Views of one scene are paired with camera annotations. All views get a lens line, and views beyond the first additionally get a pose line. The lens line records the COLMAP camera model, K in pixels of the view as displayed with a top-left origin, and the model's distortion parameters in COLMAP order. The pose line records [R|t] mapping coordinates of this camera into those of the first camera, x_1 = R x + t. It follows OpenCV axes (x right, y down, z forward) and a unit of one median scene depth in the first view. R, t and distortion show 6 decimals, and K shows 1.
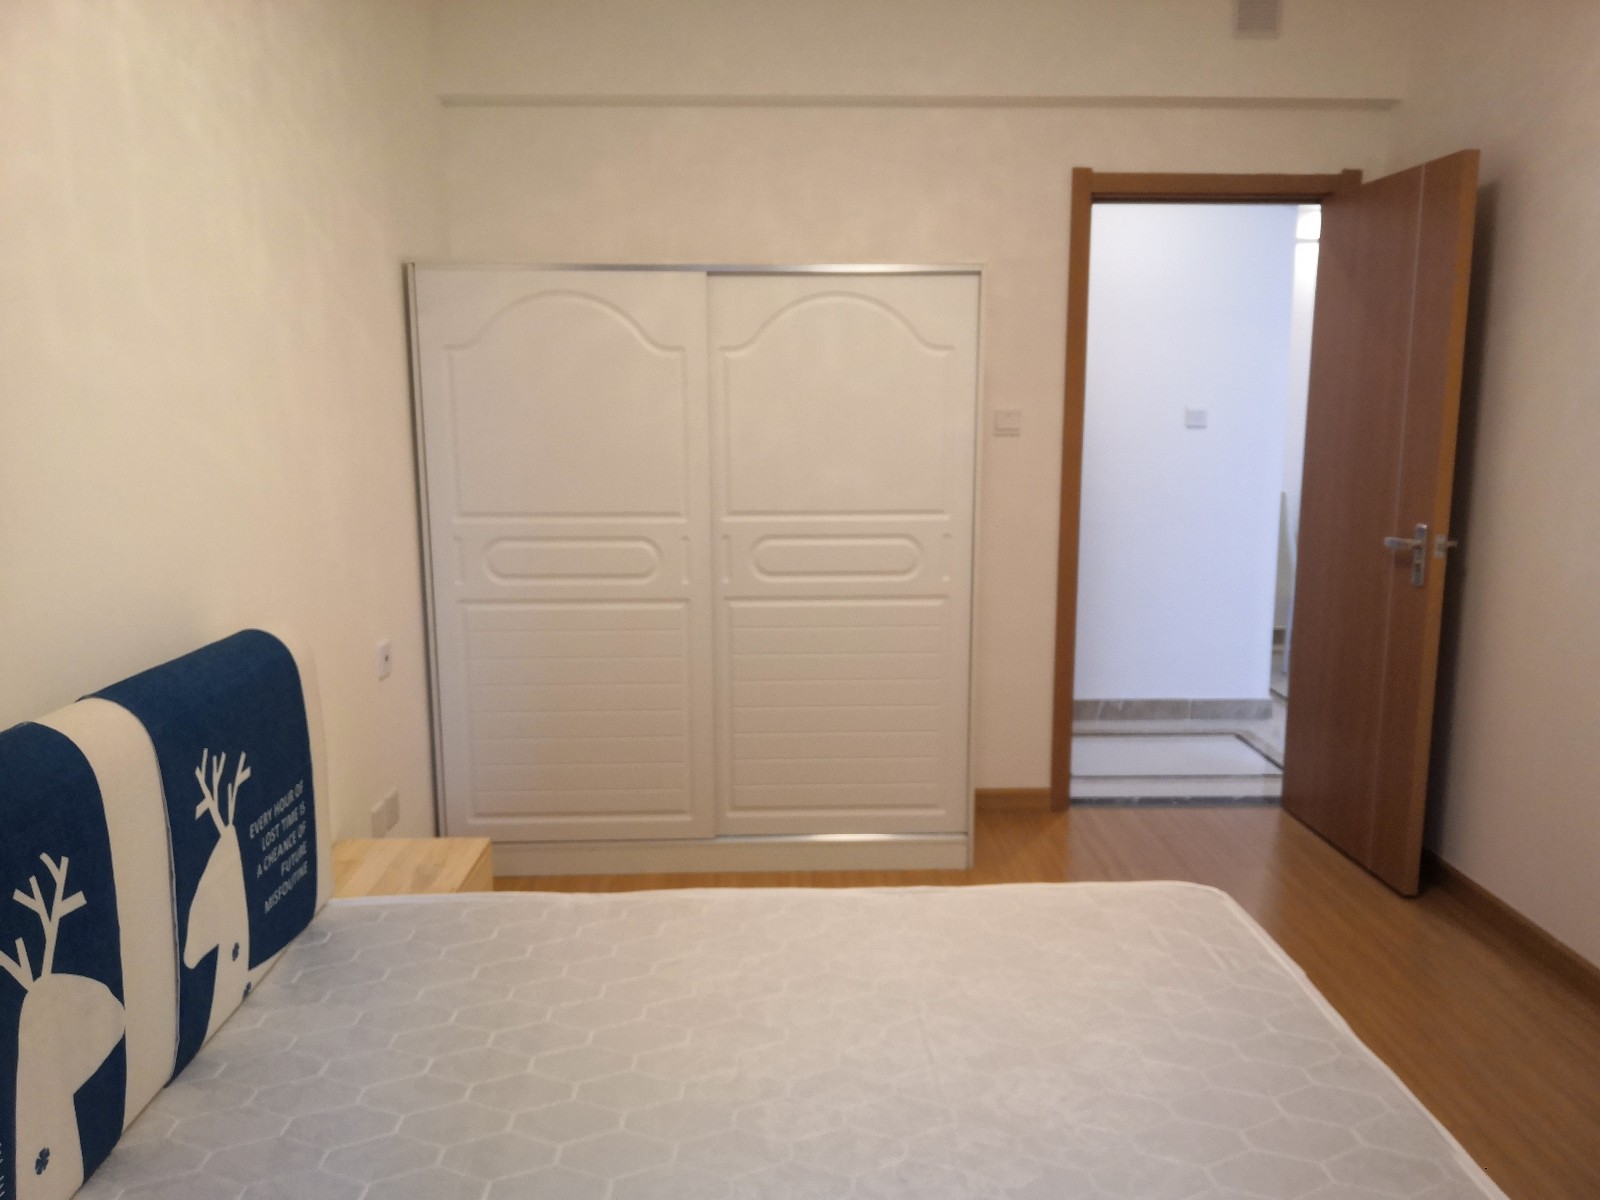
lens RADIAL K [[1202.4, 0, 800.0], [0, 1202.4, 600.0], [0, 0, 1]] dist [0.093555, -0.097555]
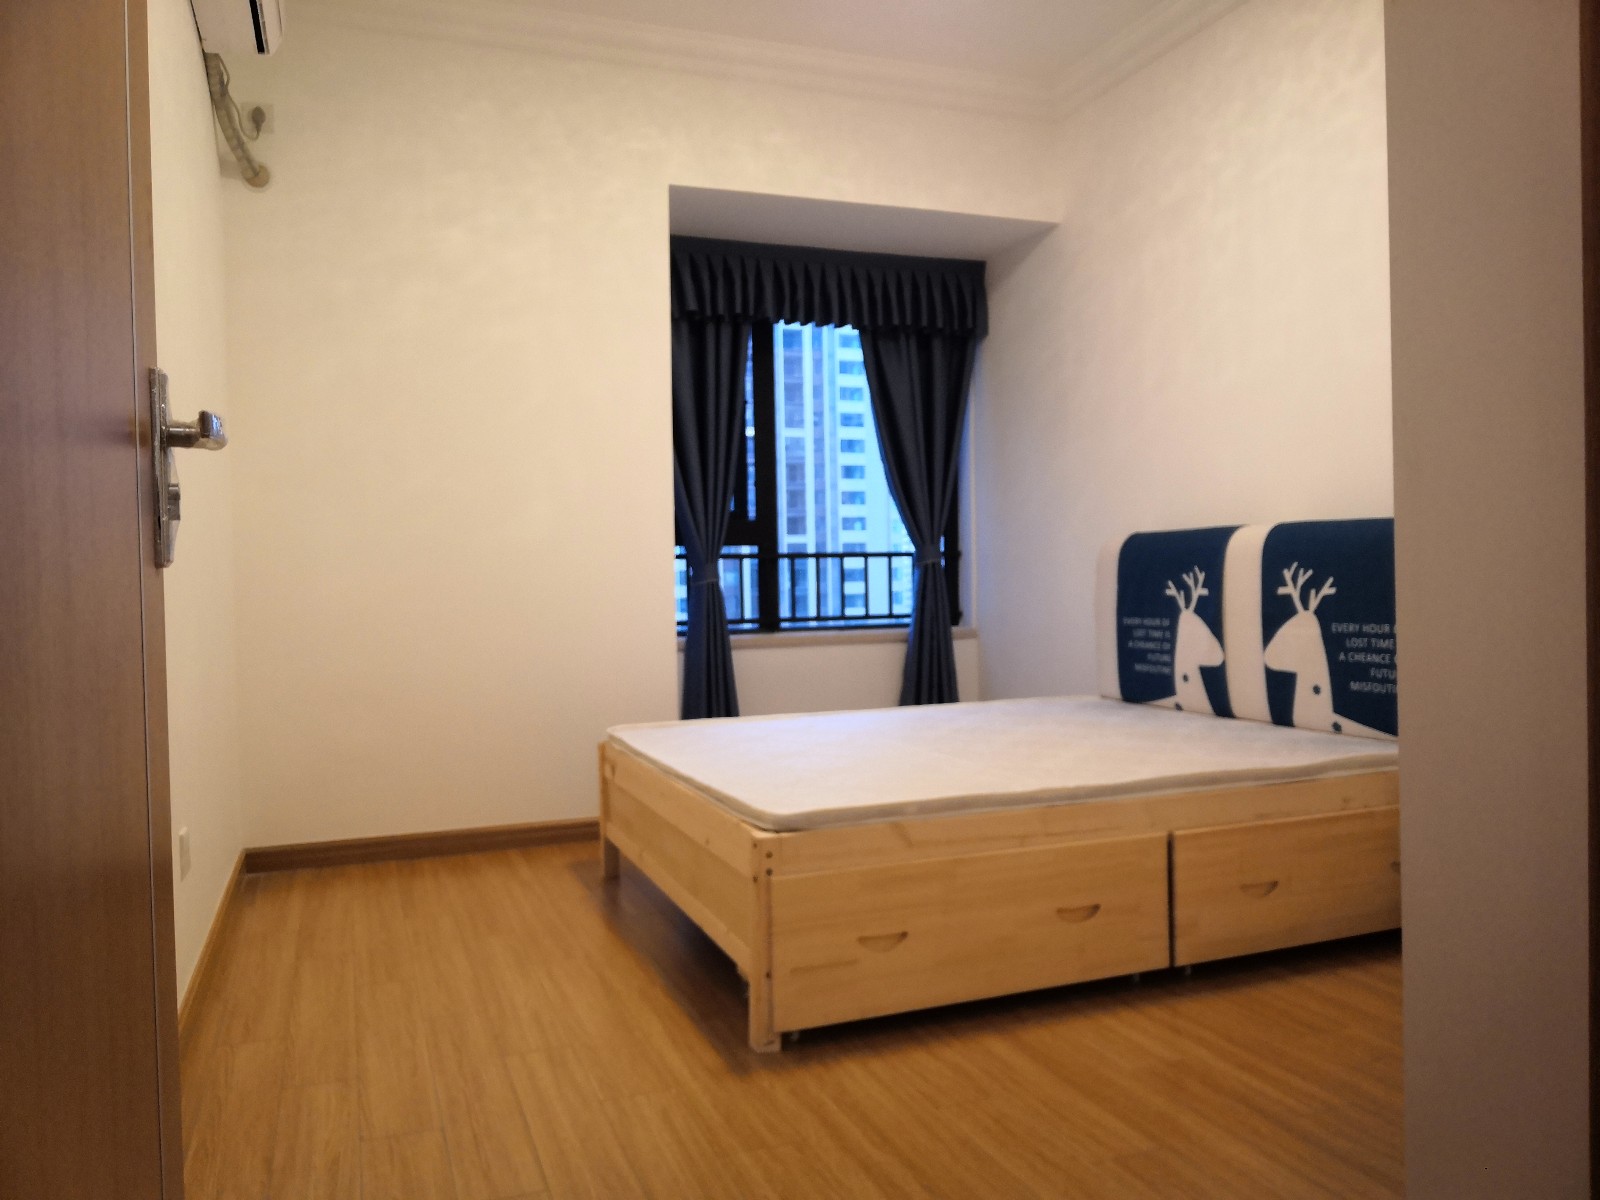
lens RADIAL K [[1202.4, 0, 800.0], [0, 1202.4, 600.0], [0, 0, 1]] dist [0.093555, -0.097555]
pose [[-0.942393, 0.026638, -0.333445, 0.856957], [-0.032411, 0.984863, 0.170278, -0.114810], [0.332933, 0.171276, -0.927265, 2.509888]]
